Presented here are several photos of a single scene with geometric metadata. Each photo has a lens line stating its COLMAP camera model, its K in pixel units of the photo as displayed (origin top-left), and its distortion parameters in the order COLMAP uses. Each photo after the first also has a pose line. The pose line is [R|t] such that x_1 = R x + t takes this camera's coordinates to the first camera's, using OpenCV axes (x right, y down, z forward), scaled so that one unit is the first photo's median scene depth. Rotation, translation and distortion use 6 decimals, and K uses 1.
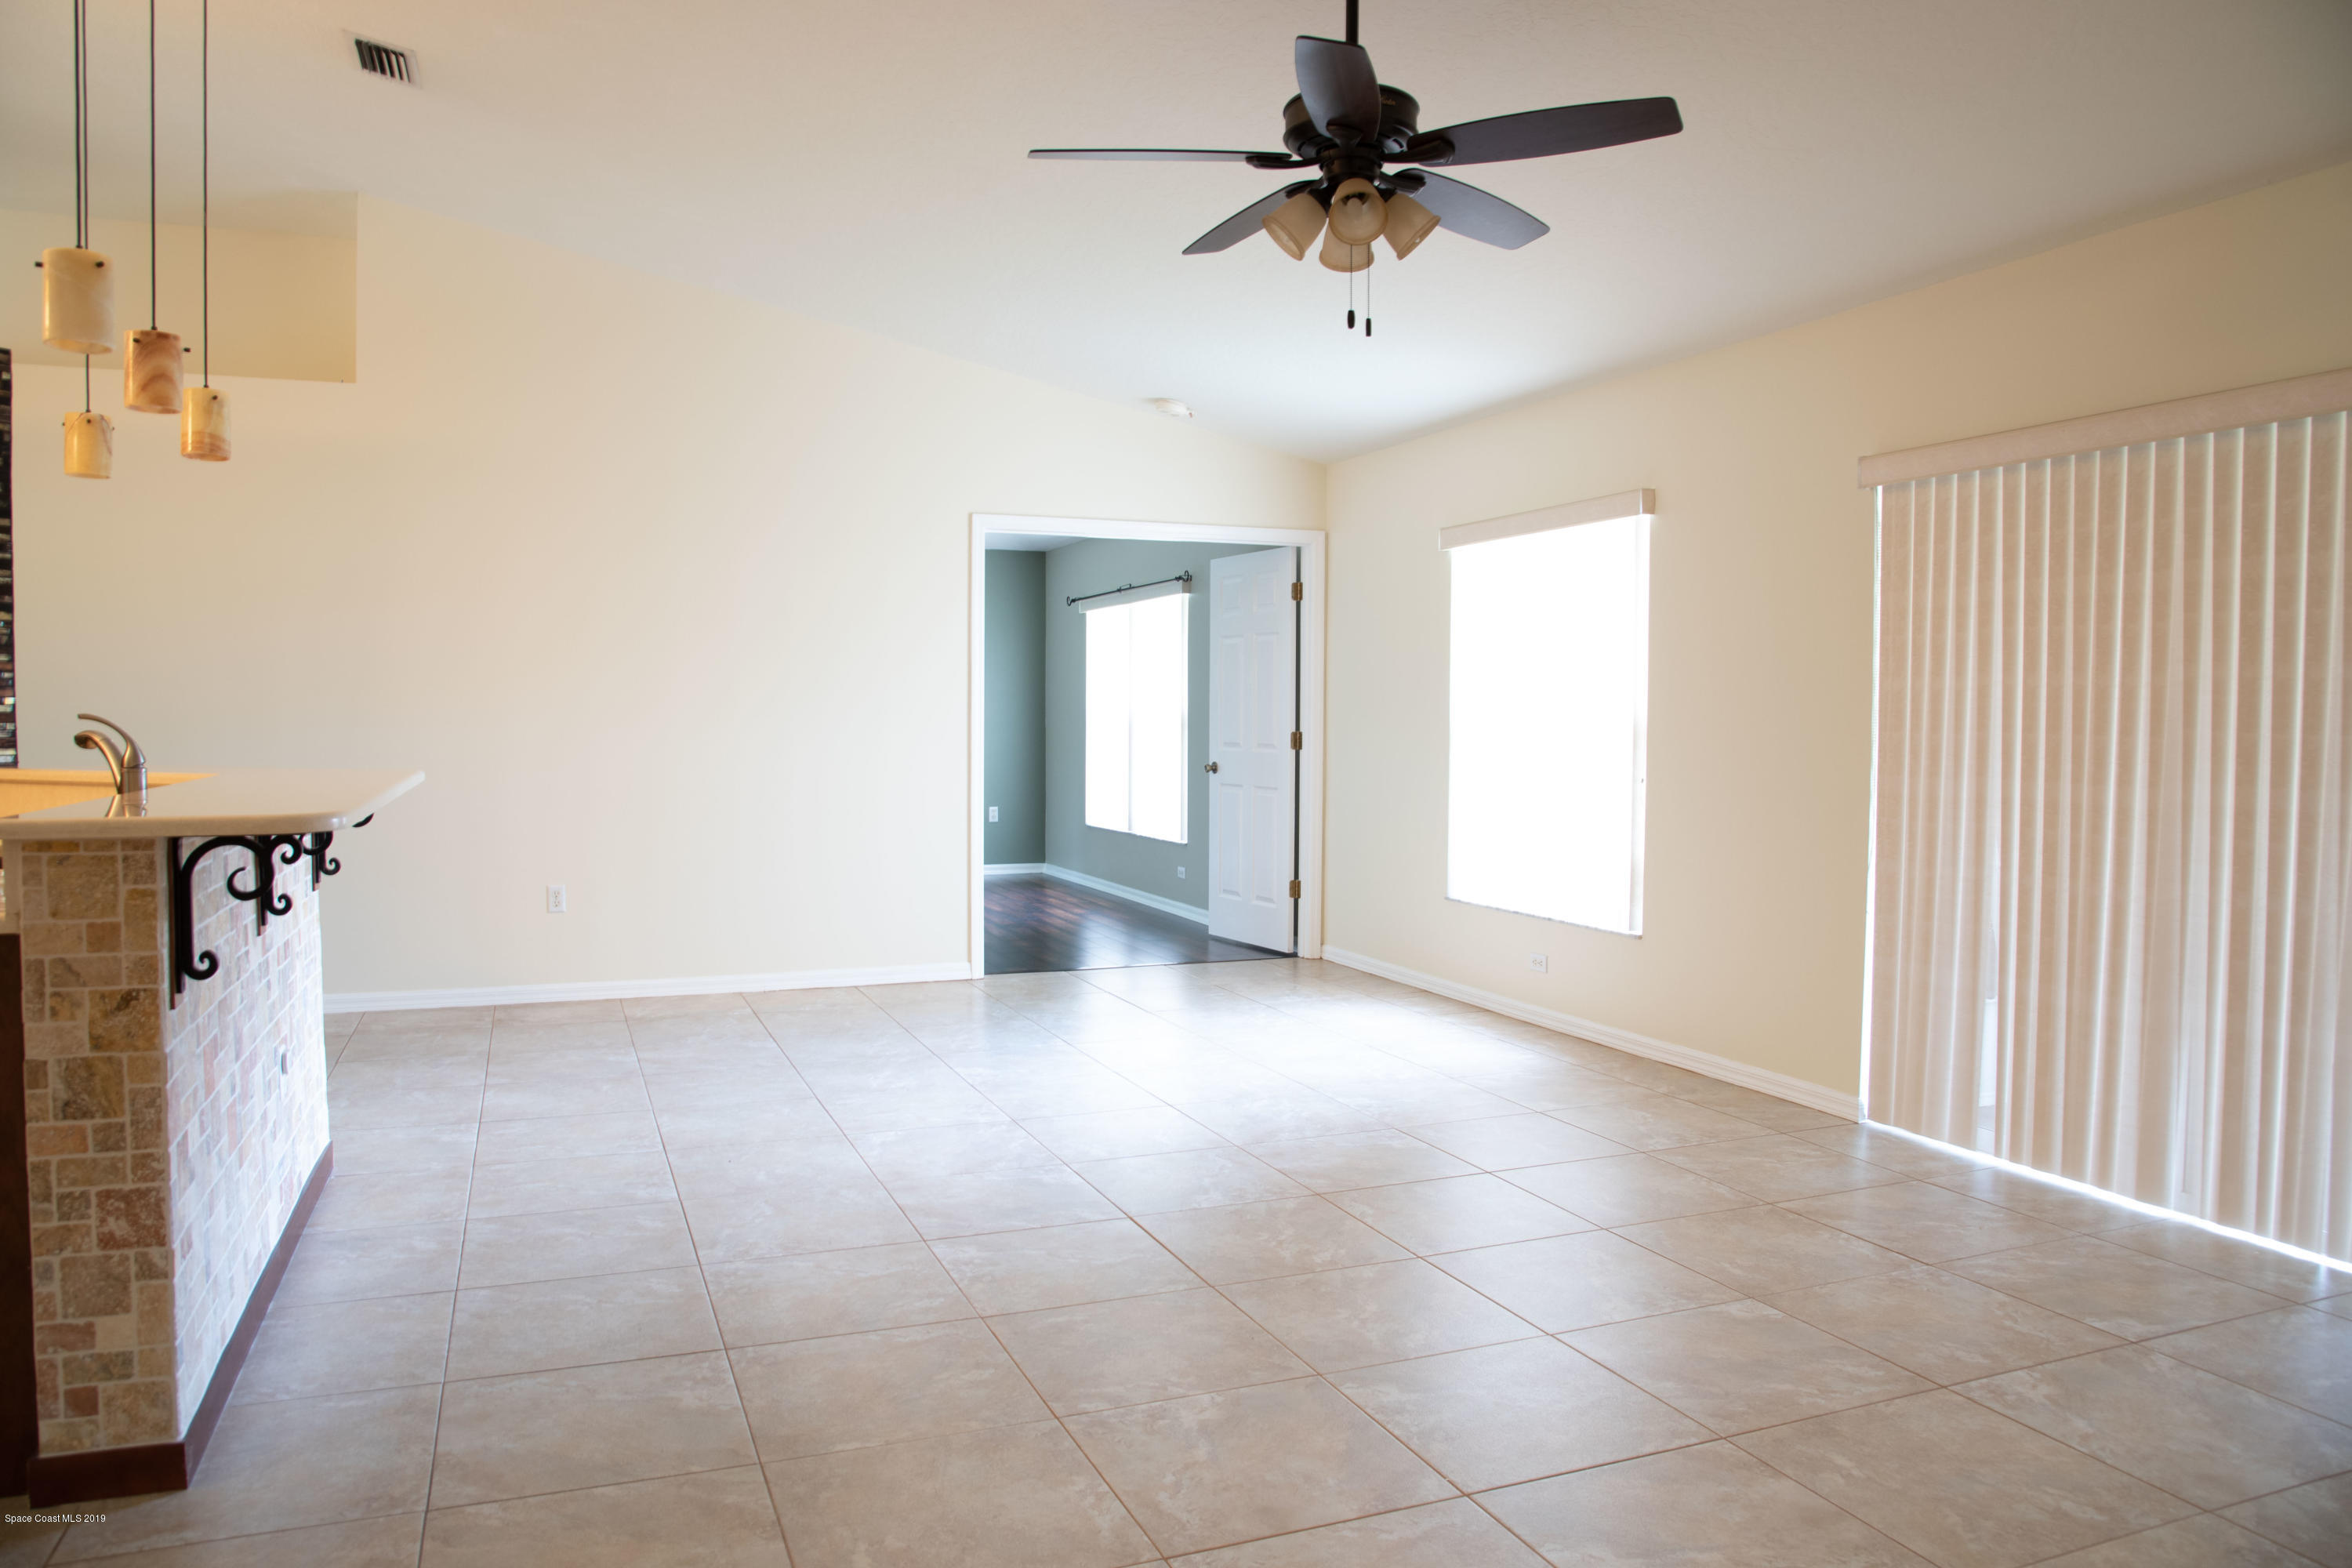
lens RADIAL K [[1645.3, 0, 1108.5], [0, 1645.3, 797.1], [0, 0, 1]] dist [-0.116224, 0.067352]
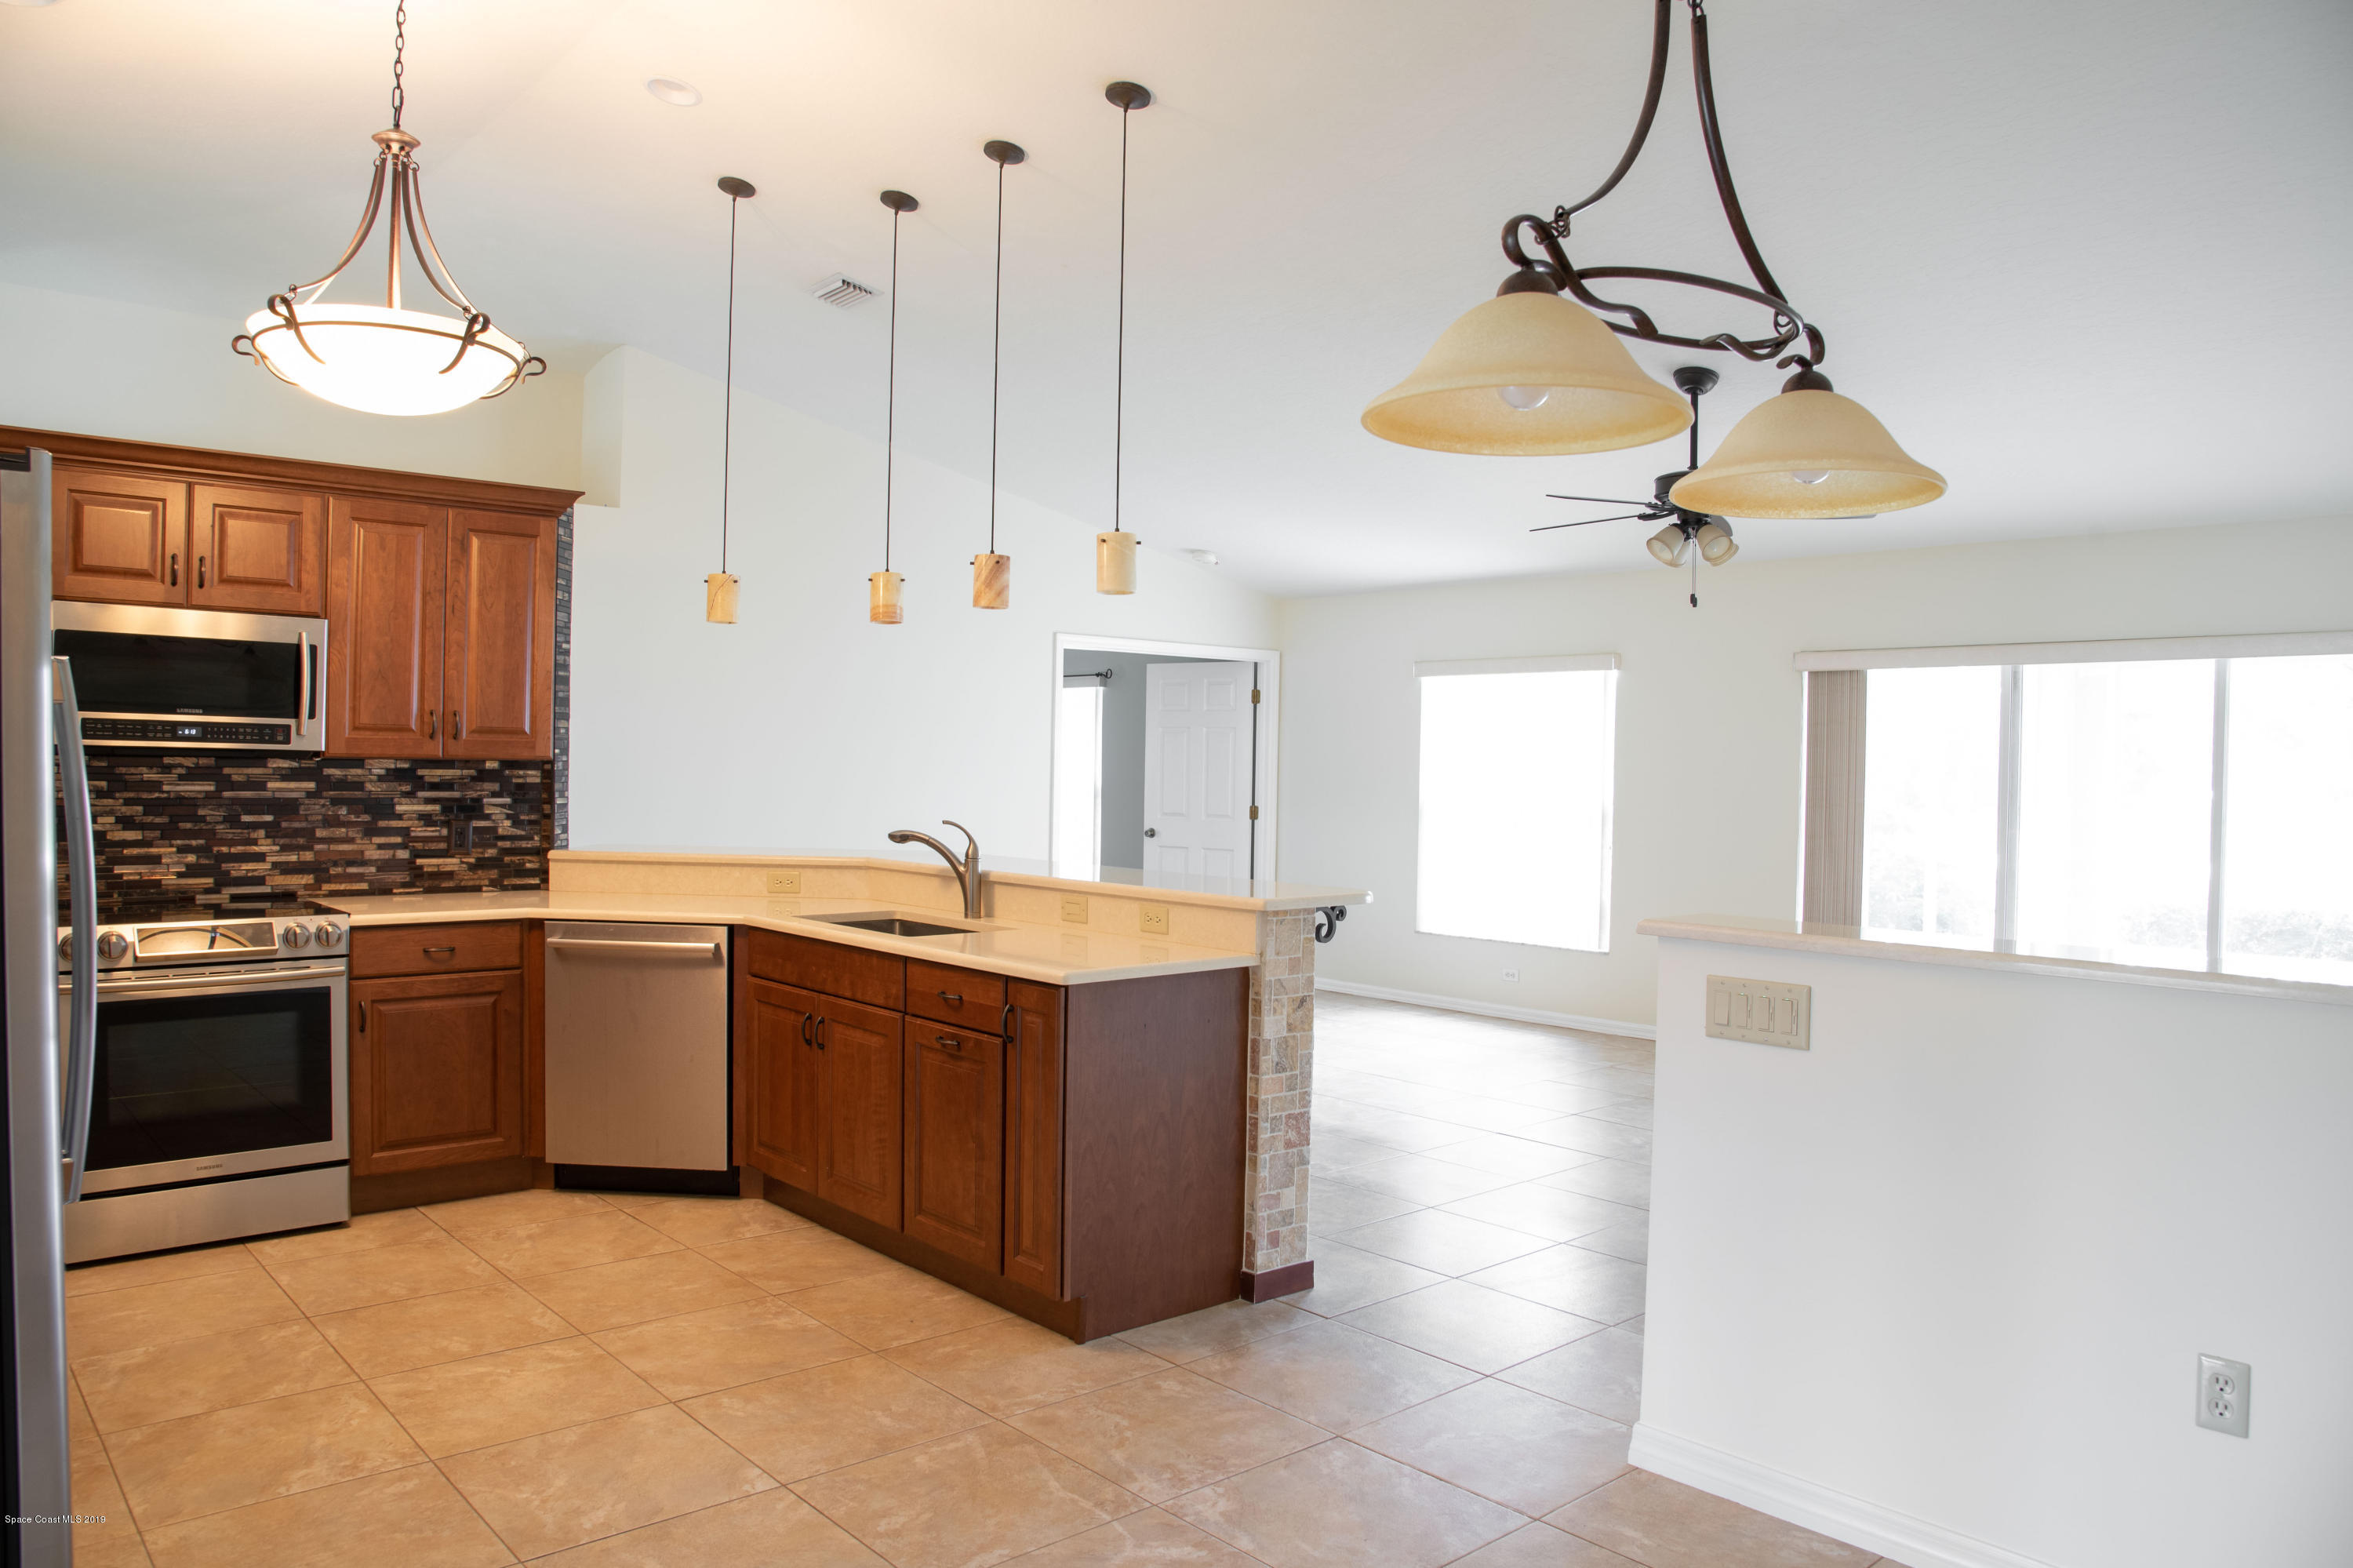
lens RADIAL K [[1646.1, 0, 1169.7], [0, 1646.1, 789.3], [0, 0, 1]] dist [-0.116224, 0.067352]
pose [[0.936049, 0.005757, 0.351822, -1.363962], [0.004983, 0.999549, -0.029613, -0.050660], [-0.351834, 0.029472, 0.935598, -0.618793]]
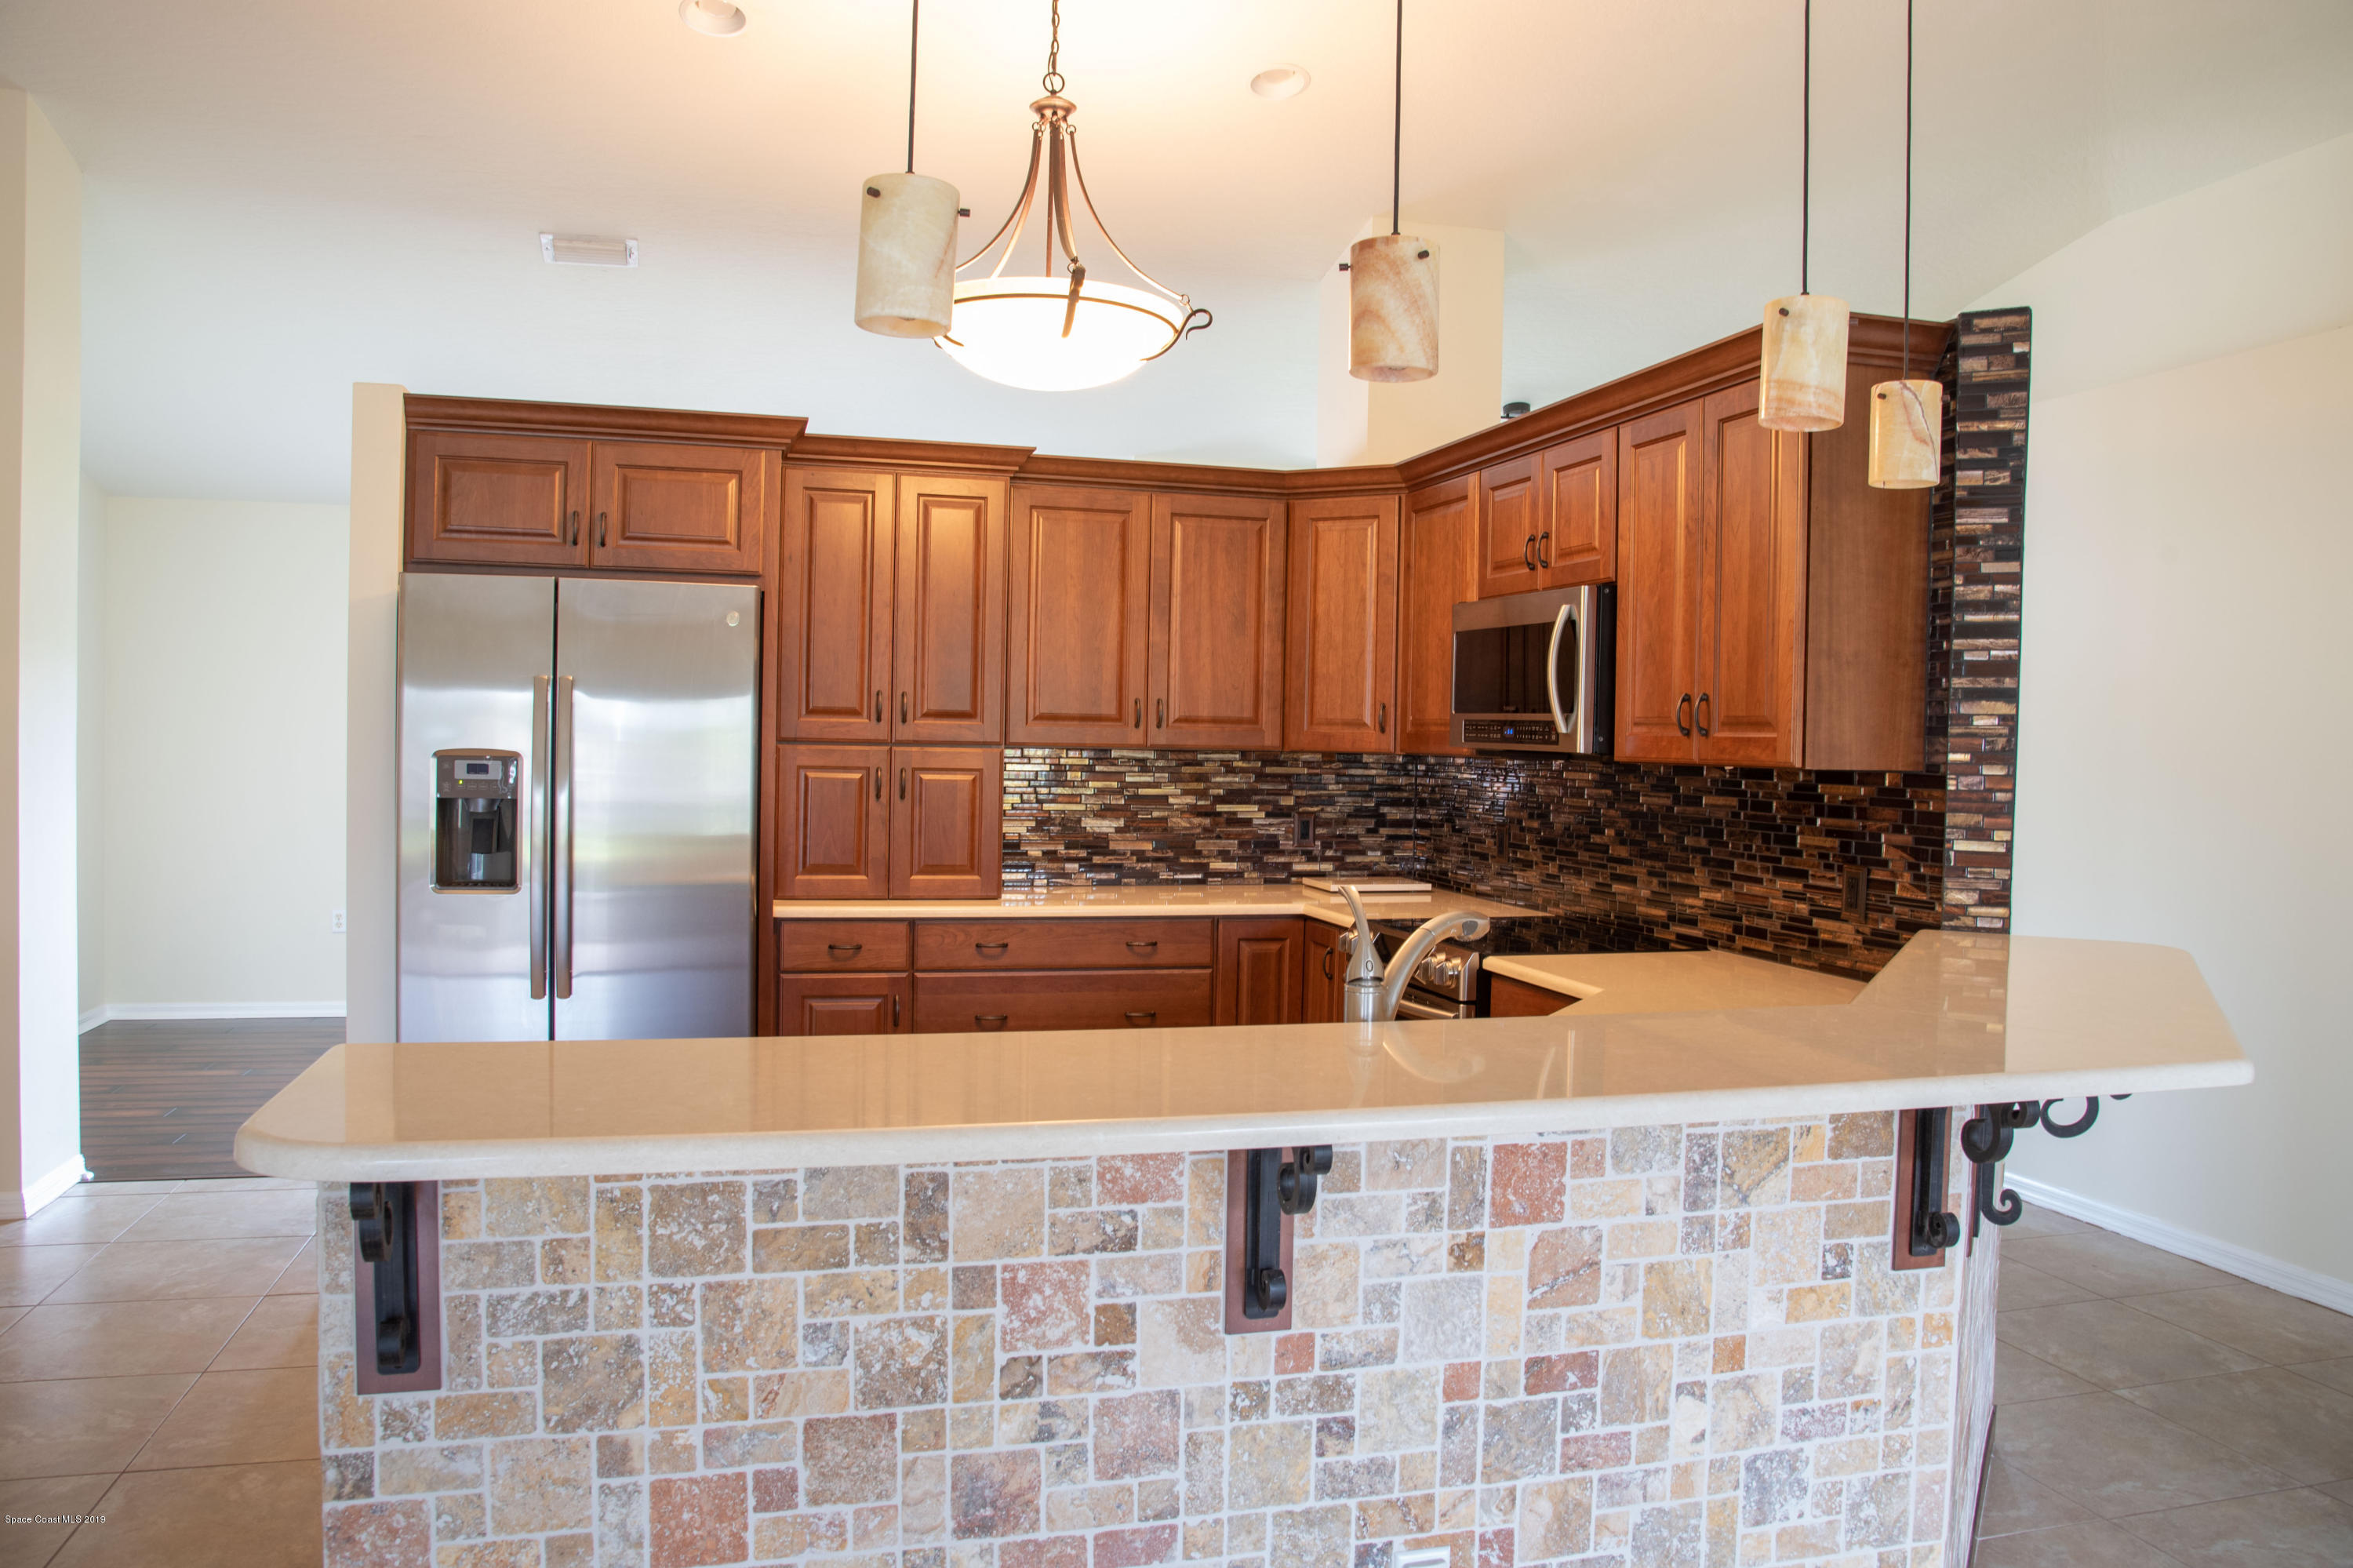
lens RADIAL K [[1646.1, 0, 1192.8], [0, 1646.1, 809.0], [0, 0, 1]] dist [-0.116224, 0.067352]
pose [[-0.068295, 0.034961, -0.997052, 0.002220], [-0.072710, 0.996554, 0.039924, -0.145913], [0.995012, 0.075223, -0.065517, 1.381677]]
